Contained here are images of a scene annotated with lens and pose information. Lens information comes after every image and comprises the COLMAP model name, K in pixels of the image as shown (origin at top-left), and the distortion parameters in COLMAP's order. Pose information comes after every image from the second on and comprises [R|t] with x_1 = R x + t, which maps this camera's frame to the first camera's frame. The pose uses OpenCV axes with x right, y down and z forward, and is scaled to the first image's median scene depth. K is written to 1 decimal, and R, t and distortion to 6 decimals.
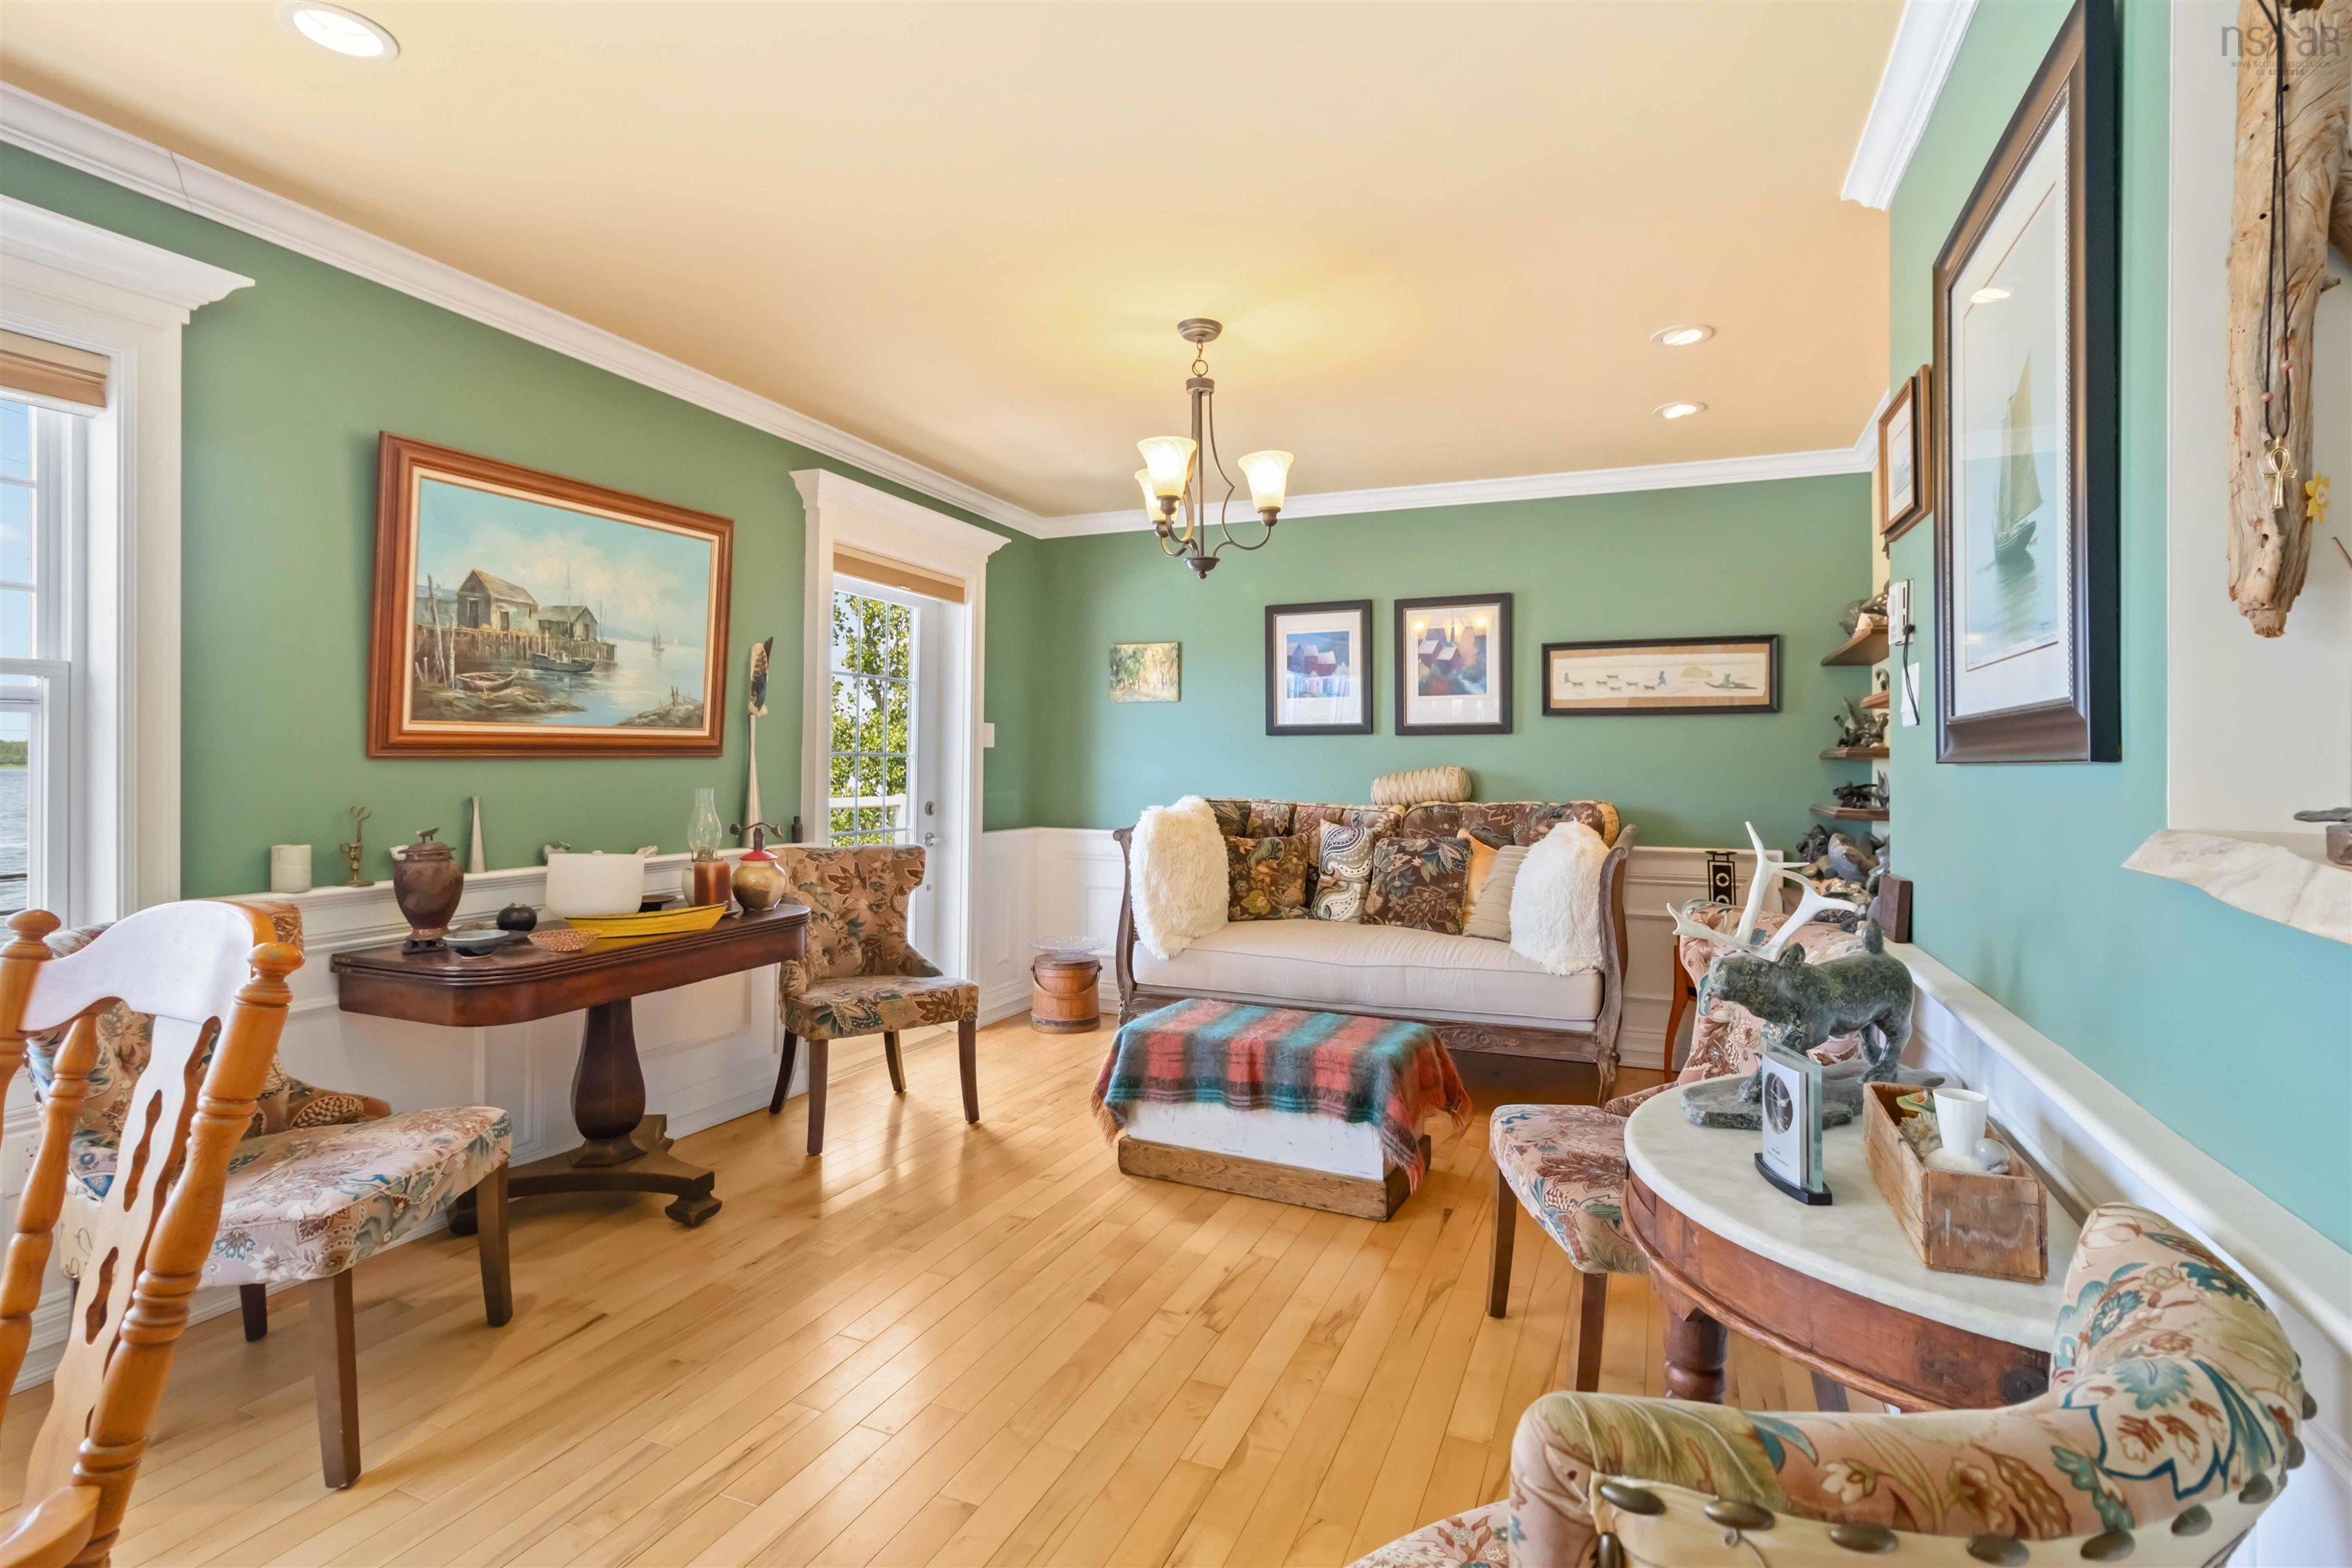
lens RADIAL K [[1092.5, 0, 1180.5], [0, 1092.5, 769.2], [0, 0, 1]] dist [0.001168, -0.000125]
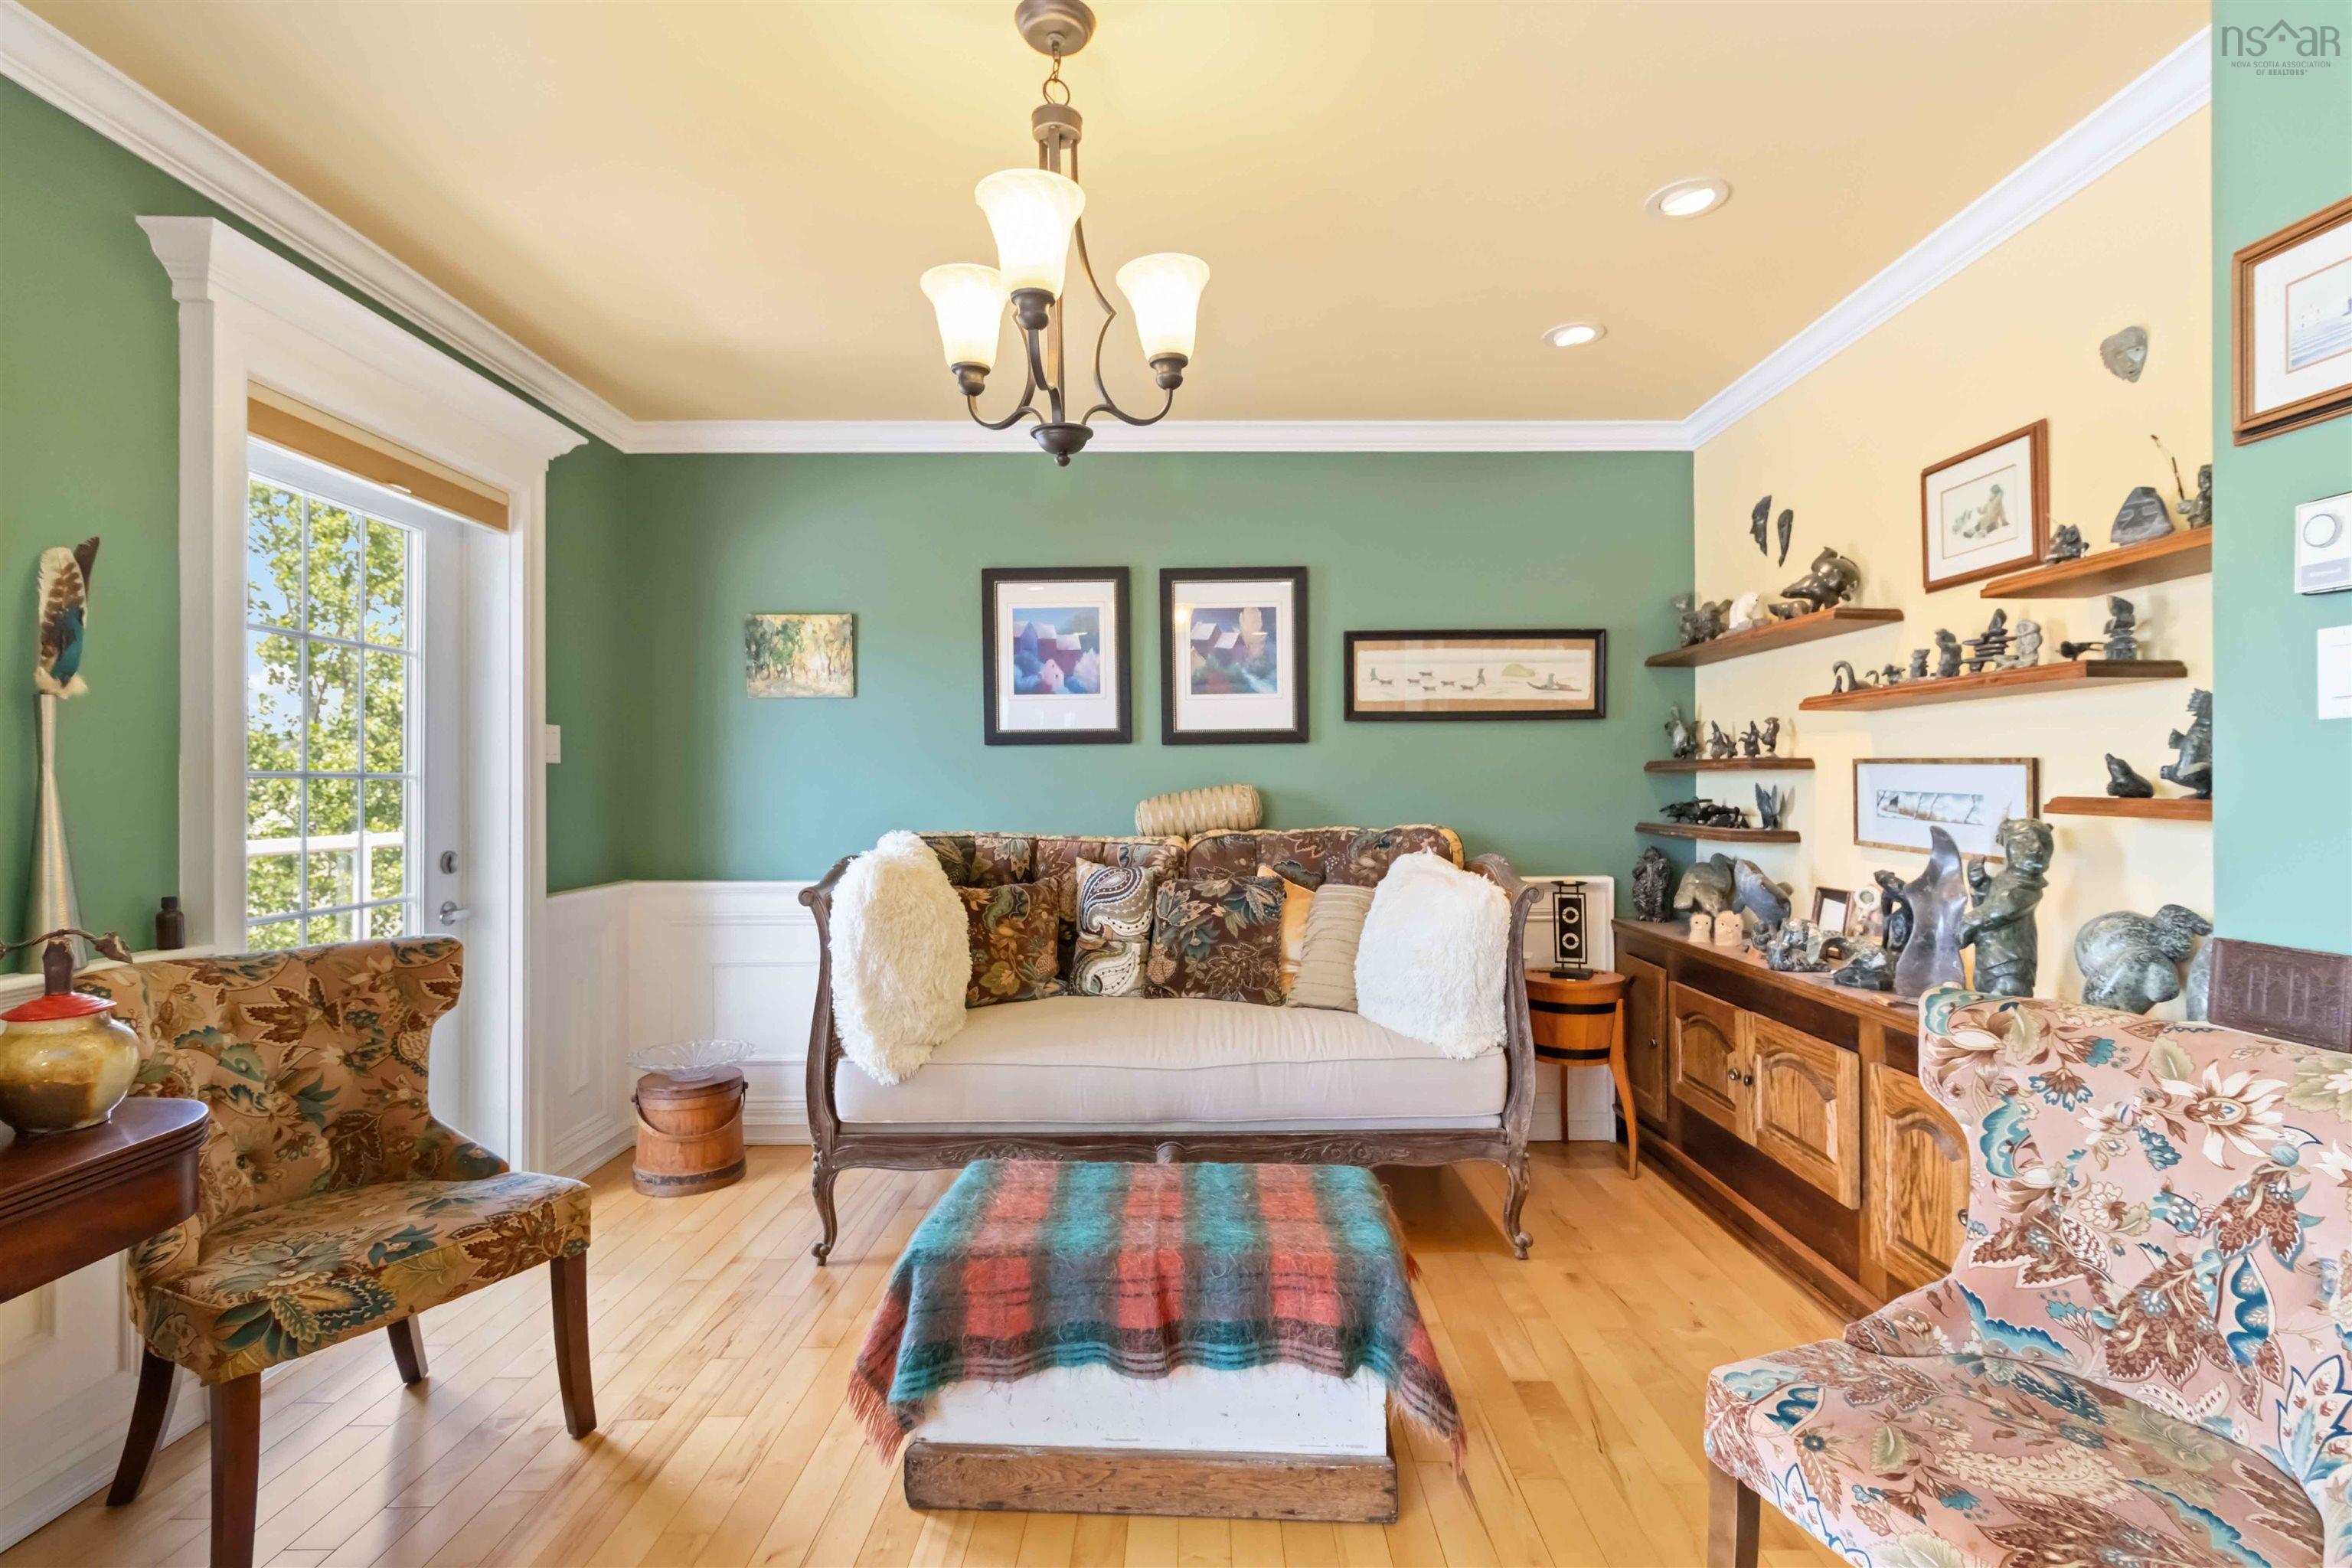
lens RADIAL K [[1098.7, 0, 1176.9], [0, 1098.7, 792.9], [0, 0, 1]] dist [0.003329, -0.000754]
pose [[0.920279, -0.014551, 0.390992, -0.110405], [0.012029, 0.999888, 0.008898, -0.004431], [-0.391077, -0.003485, 0.920351, 0.319858]]
